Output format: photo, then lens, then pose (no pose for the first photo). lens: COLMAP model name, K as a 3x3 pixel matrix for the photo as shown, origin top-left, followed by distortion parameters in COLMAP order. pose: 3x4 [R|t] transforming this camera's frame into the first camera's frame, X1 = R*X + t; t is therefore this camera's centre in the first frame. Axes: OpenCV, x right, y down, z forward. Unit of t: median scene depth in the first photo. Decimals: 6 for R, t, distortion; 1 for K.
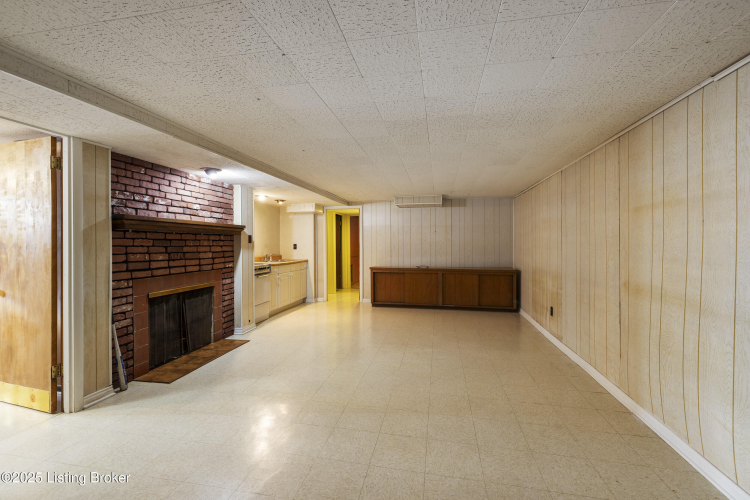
lens RADIAL K [[318.0, 0, 379.9], [0, 318.0, 246.0], [0, 0, 1]] dist [-0.000473, 0.000751]
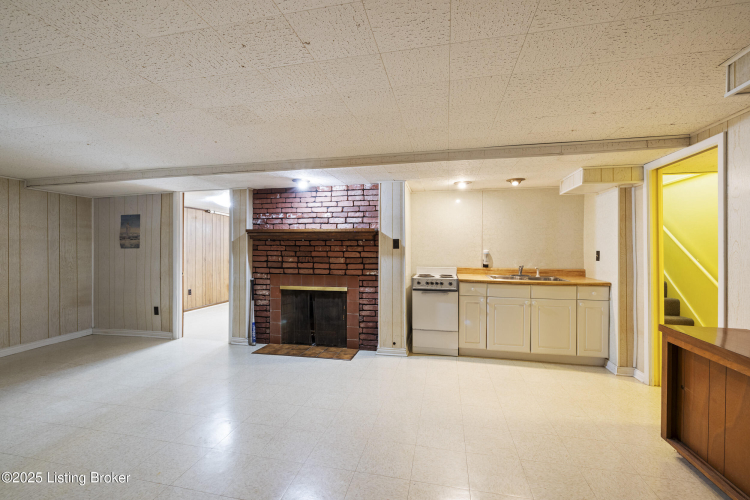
lens RADIAL K [[318.0, 0, 377.1], [0, 318.0, 250.8], [0, 0, 1]] dist [-0.000473, 0.000751]
pose [[-0.031929, 0.009716, -0.999443, 0.562591], [-0.010691, 0.999892, 0.010062, -0.016086], [0.999433, 0.011006, -0.031821, 1.345153]]
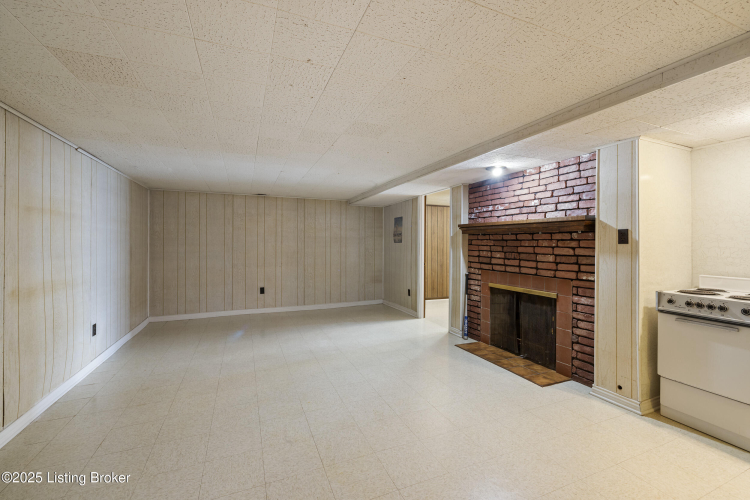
lens RADIAL K [[318.0, 0, 374.9], [0, 318.0, 244.0], [0, 0, 1]] dist [-0.000473, 0.000751]
pose [[-0.837150, 0.003552, -0.546962, 0.323138], [-0.005368, 0.999877, 0.014708, -0.020437], [0.546947, 0.015249, -0.837028, 1.678750]]
